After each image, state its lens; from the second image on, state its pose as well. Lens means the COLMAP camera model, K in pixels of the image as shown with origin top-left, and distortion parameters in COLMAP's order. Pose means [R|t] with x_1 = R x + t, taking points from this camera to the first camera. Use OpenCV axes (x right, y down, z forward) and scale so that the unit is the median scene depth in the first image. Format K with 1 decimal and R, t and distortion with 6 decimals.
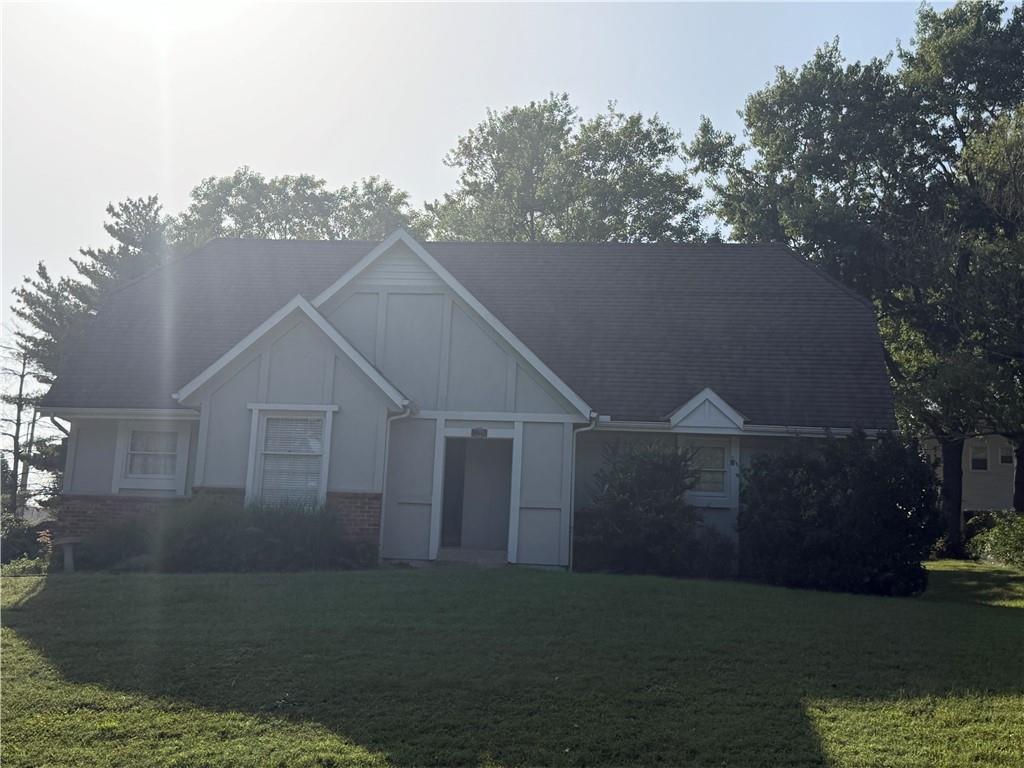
lens RADIAL K [[1309.0, 0, 511.9], [0, 1309.0, 384.1], [0, 0, 1]] dist [-0.020485, 0.000000]
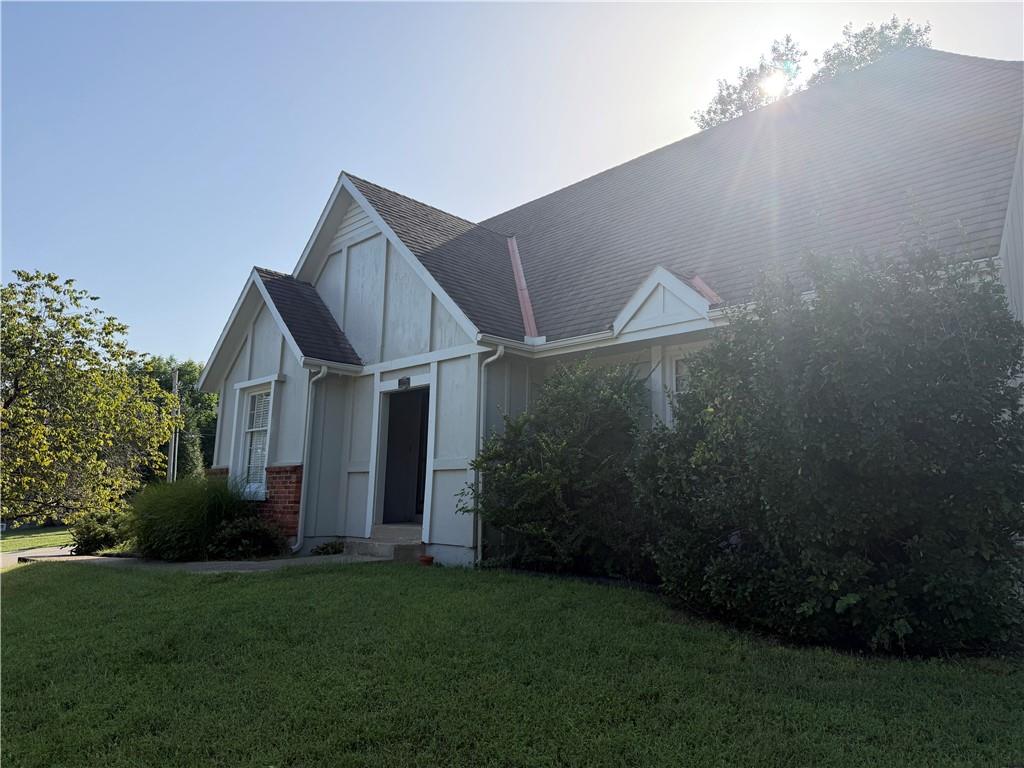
lens RADIAL K [[714.5, 0, 513.0], [0, 714.5, 381.9], [0, 0, 1]] dist [0.001562, -0.001968]
pose [[0.766738, -0.133611, -0.627902, 0.313540], [0.135839, 0.989721, -0.044728, 0.066399], [0.627424, -0.050999, 0.777006, 0.690221]]
